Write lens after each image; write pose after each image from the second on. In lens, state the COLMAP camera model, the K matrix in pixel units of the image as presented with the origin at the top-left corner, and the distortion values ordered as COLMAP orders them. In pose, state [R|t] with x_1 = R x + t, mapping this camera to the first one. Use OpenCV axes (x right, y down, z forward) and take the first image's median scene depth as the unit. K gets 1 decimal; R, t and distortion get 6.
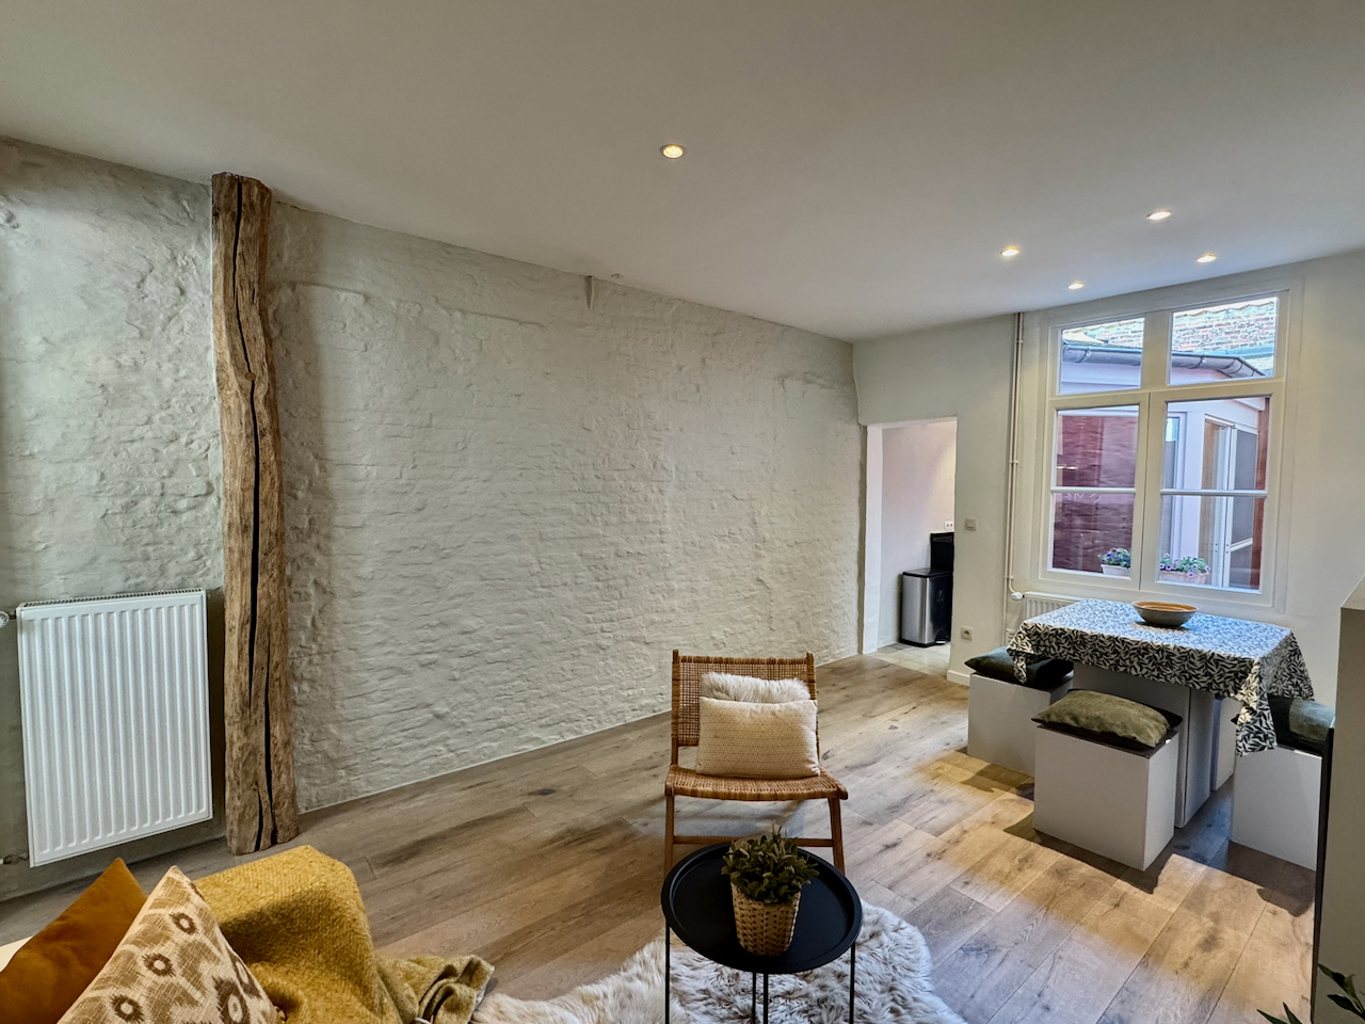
lens RADIAL K [[636.3, 0, 683.2], [0, 636.3, 516.2], [0, 0, 1]] dist [-0.002308, 0.000877]
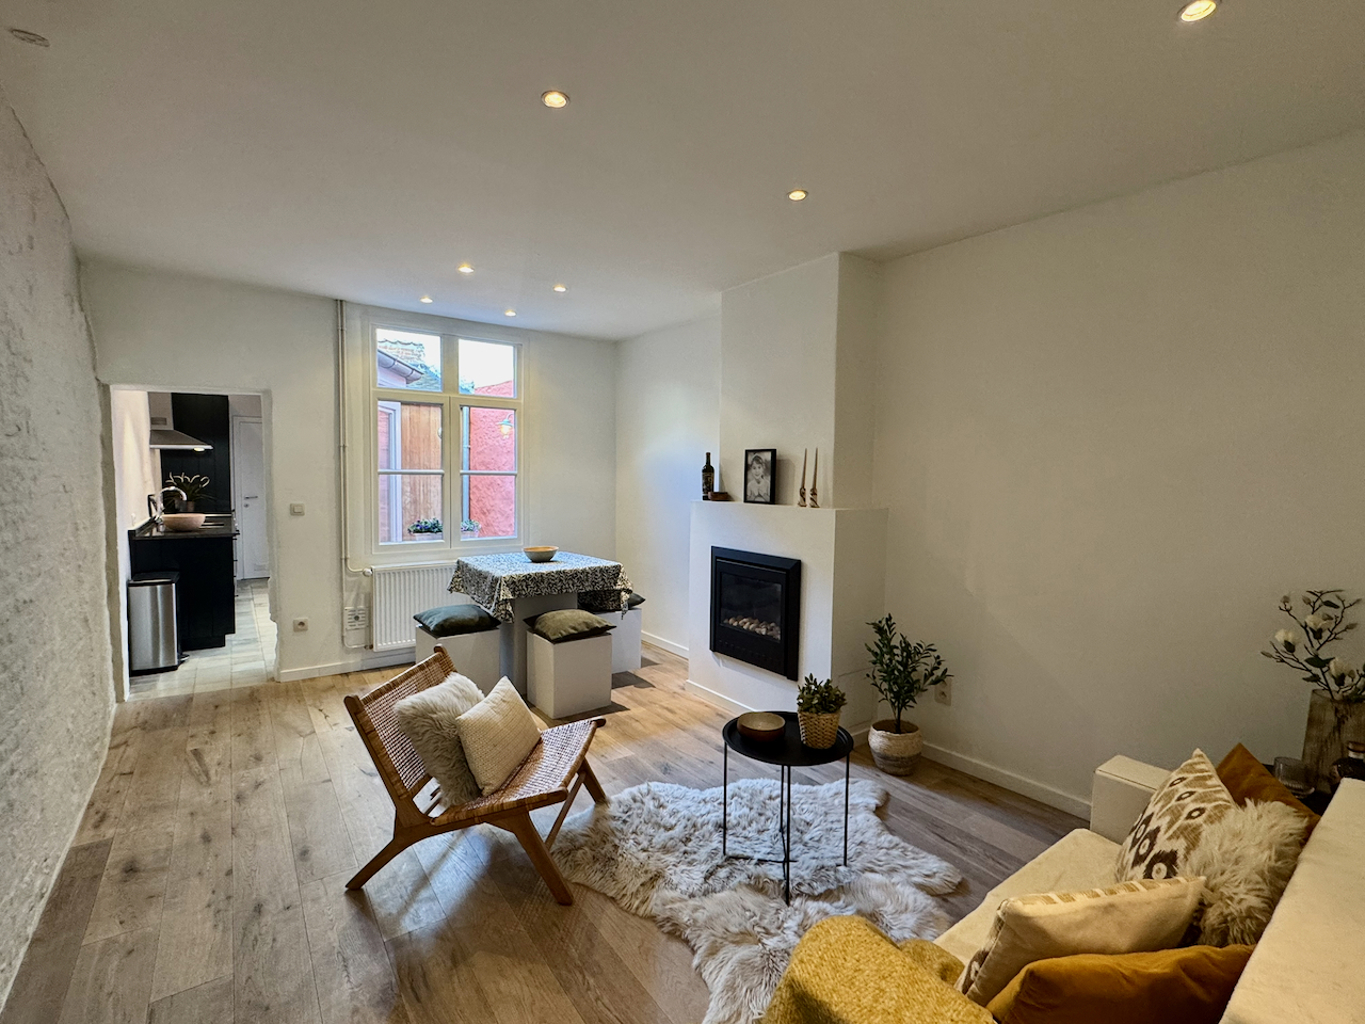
lens RADIAL K [[636.3, 0, 681.3], [0, 636.3, 510.5], [0, 0, 1]] dist [-0.002308, 0.000877]
pose [[0.057686, -0.066734, 0.996102, -0.695296], [0.050824, 0.996666, 0.063828, -0.024978], [-0.997040, 0.046944, 0.060886, 0.571515]]
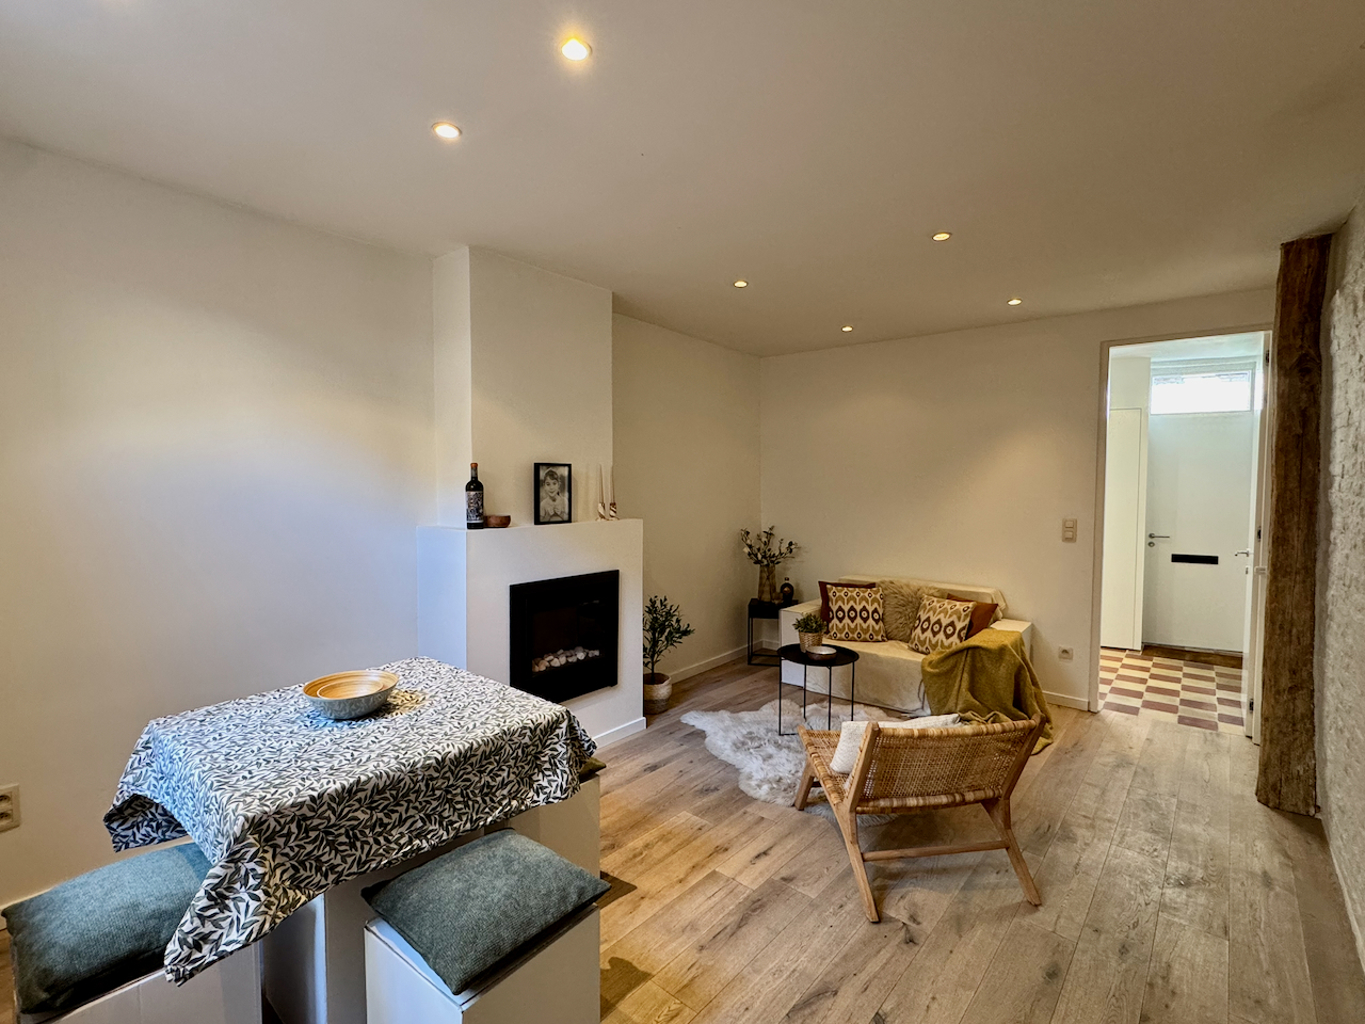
lens RADIAL K [[636.3, 0, 679.8], [0, 636.3, 506.9], [0, 0, 1]] dist [-0.002308, 0.000877]
pose [[-0.984076, -0.010015, -0.177465, 0.550535], [-0.028807, 0.994198, 0.103635, -0.103898], [0.175397, 0.107097, -0.978655, 1.641074]]
